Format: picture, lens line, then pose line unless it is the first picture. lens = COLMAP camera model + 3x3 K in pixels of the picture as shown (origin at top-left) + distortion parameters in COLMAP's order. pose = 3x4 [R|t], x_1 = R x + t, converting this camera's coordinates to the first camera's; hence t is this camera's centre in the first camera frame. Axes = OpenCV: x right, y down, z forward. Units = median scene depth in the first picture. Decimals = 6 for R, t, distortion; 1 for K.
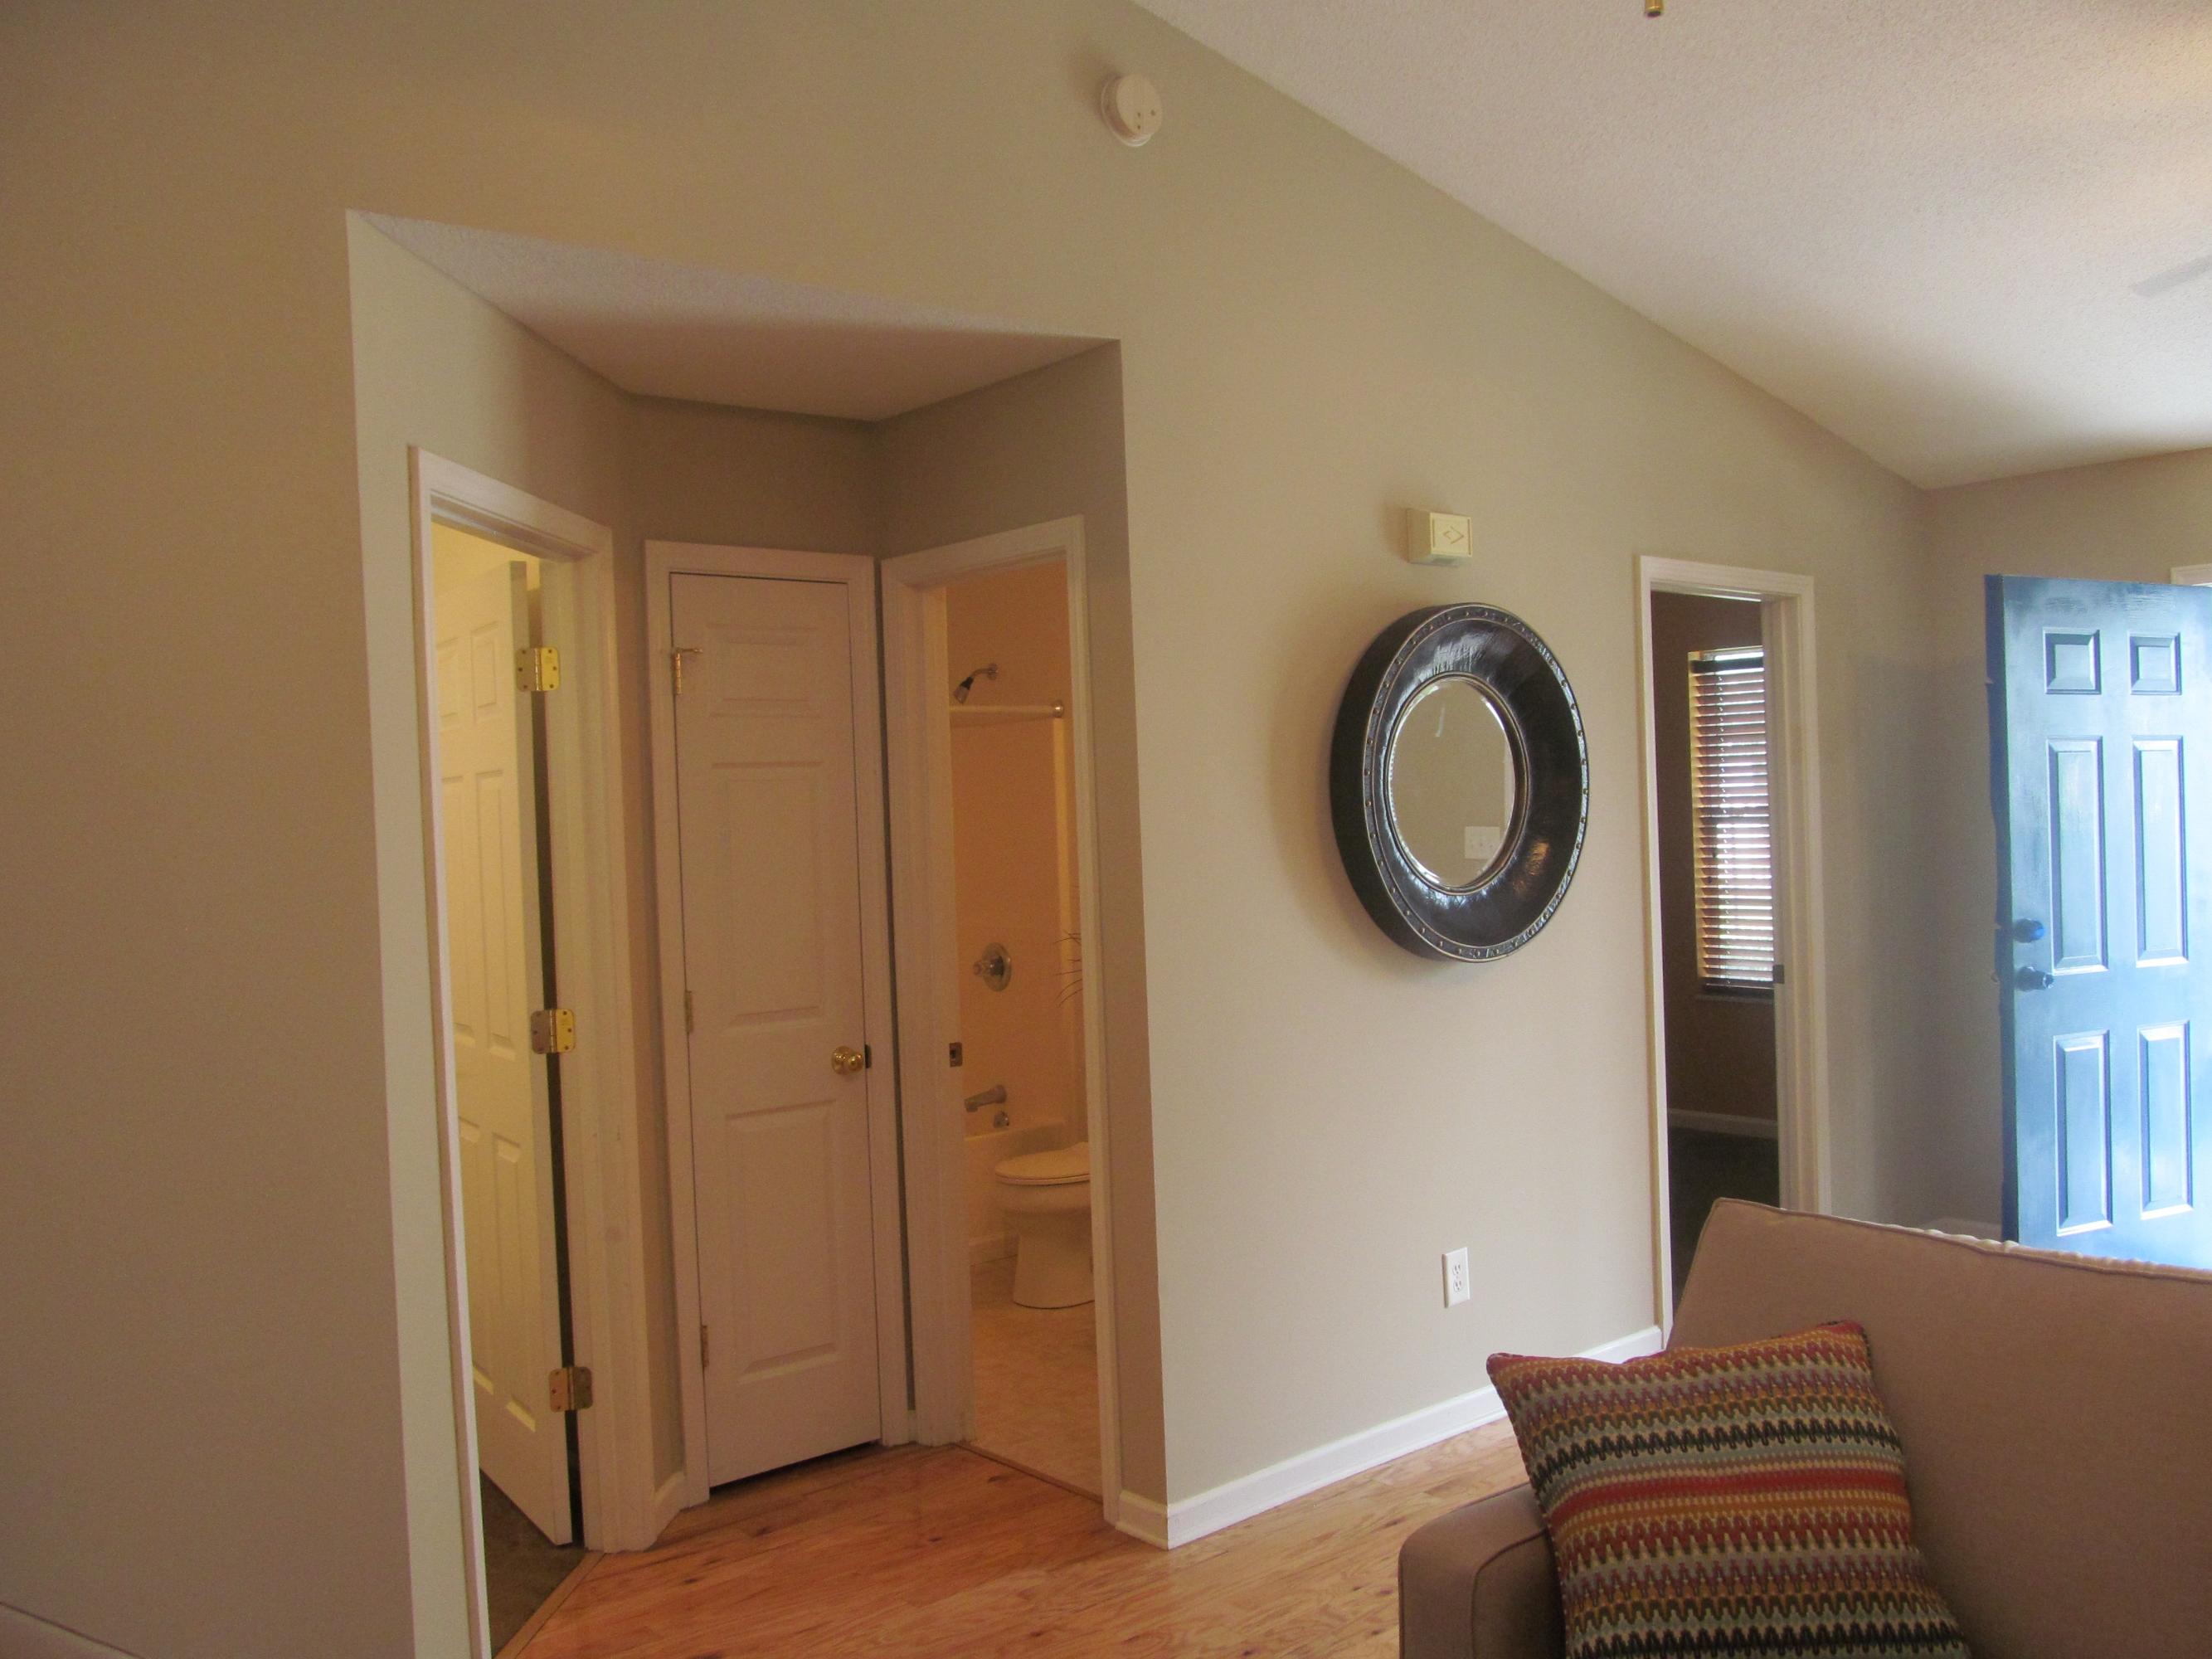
lens RADIAL K [[1834.1, 0, 1105.9], [0, 1834.1, 828.3], [0, 0, 1]] dist [-0.058947, 0.020551]
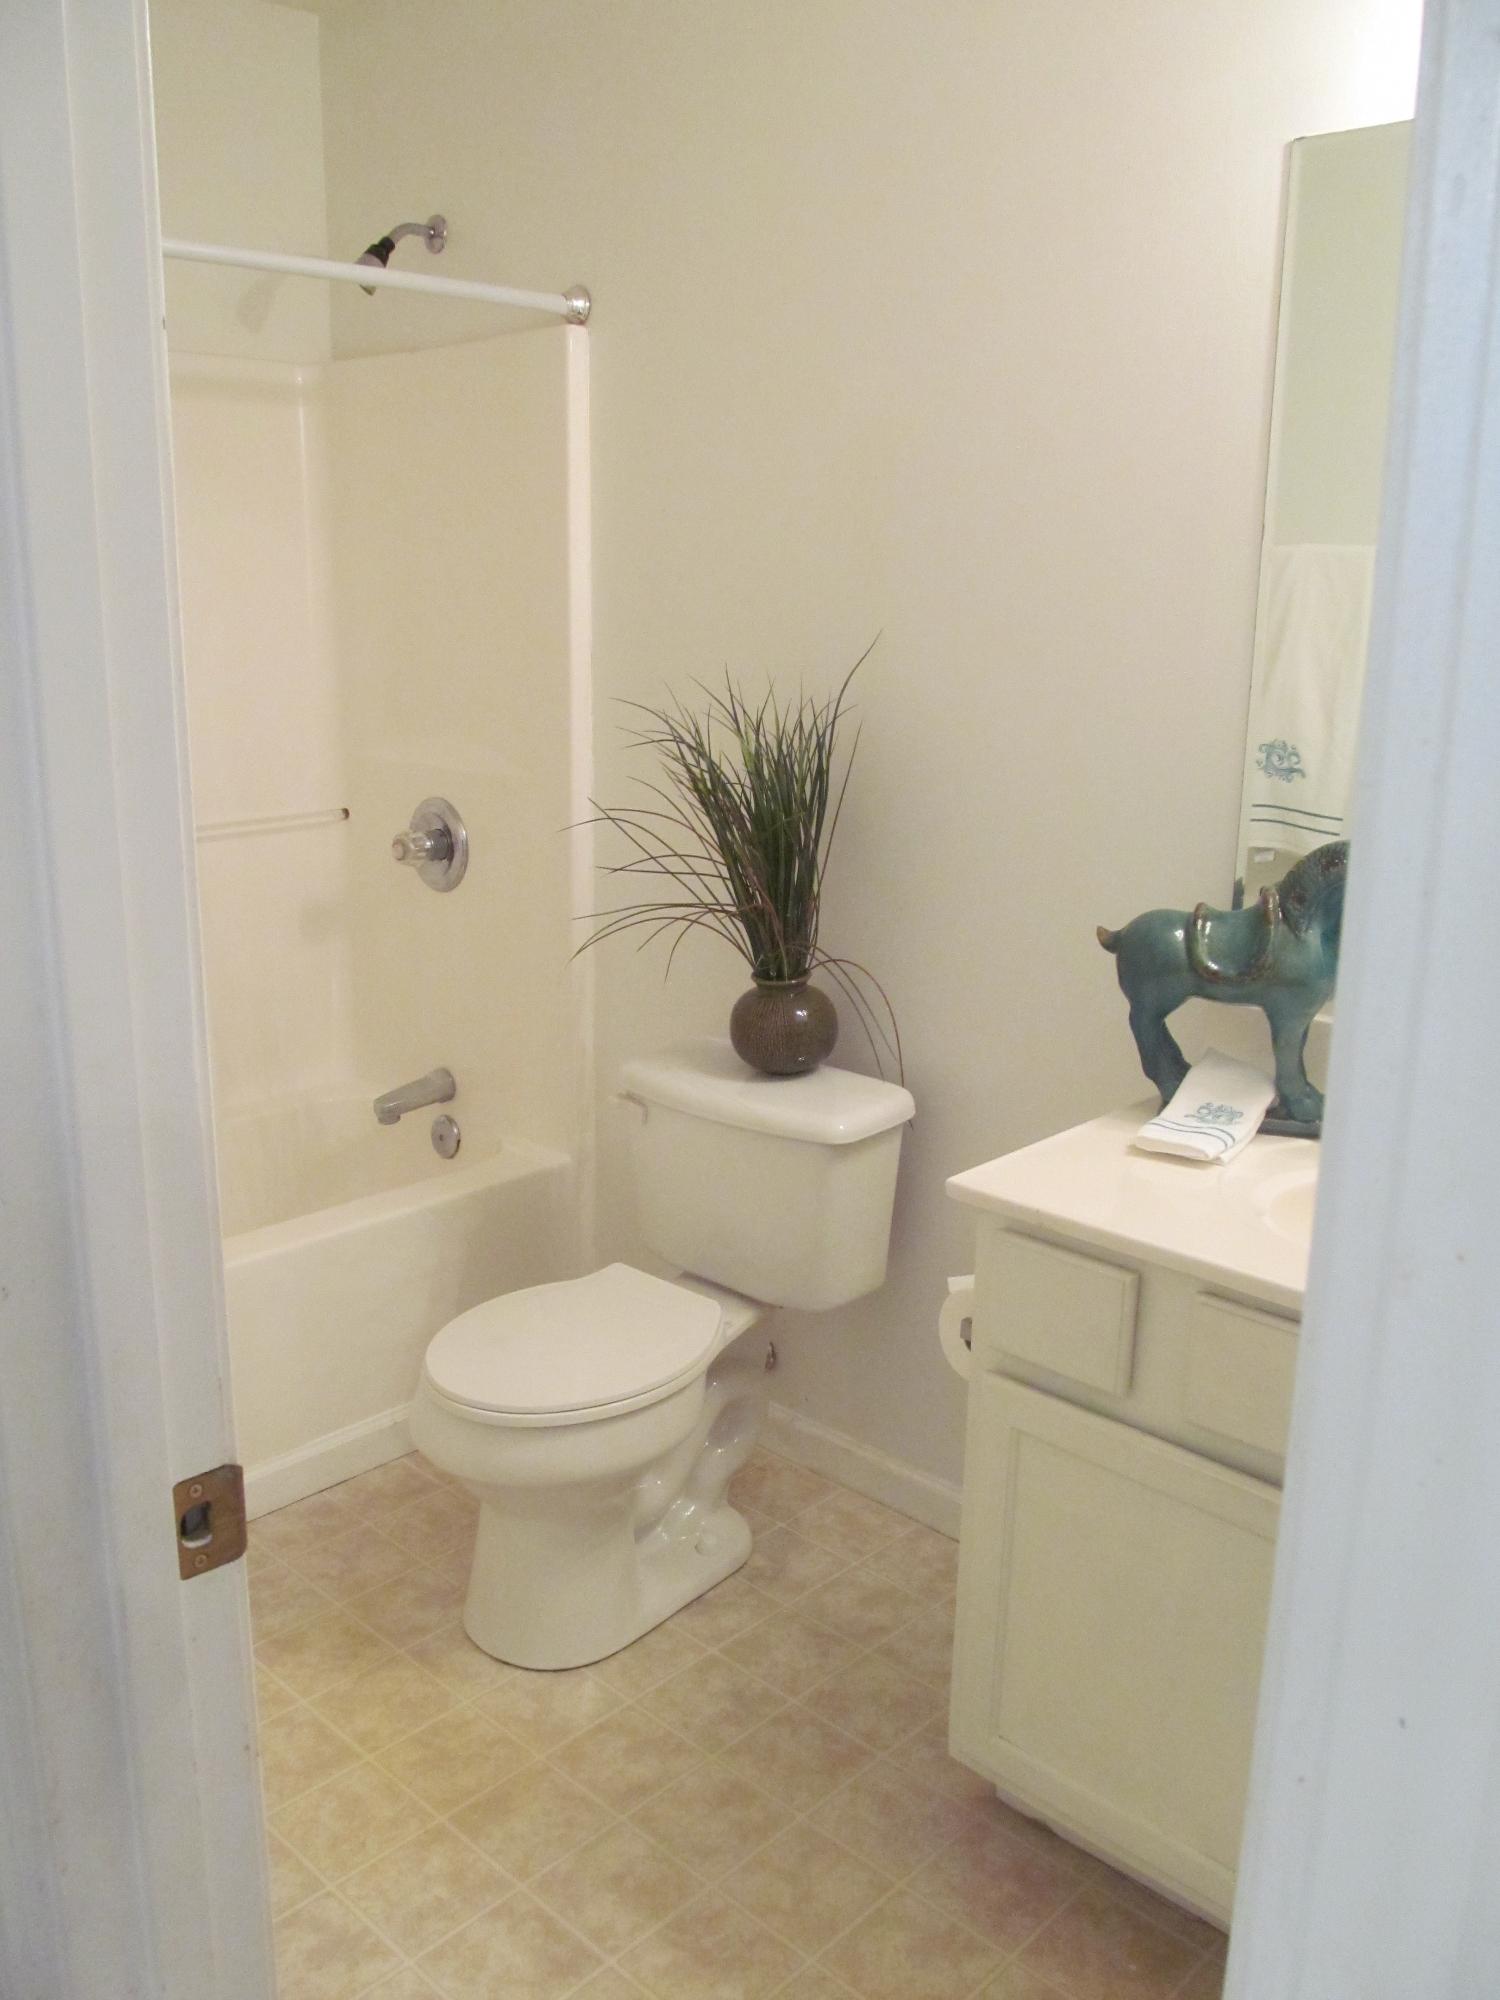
lens RADIAL K [[1658.2, 0, 749.2], [0, 1658.2, 999.3], [0, 0, 1]] dist [-0.058947, 0.020551]
pose [[0.992697, 0.020577, 0.118865, -0.027947], [-0.046880, 0.973700, 0.222959, 0.010287], [-0.111151, -0.226903, 0.967554, 0.537531]]
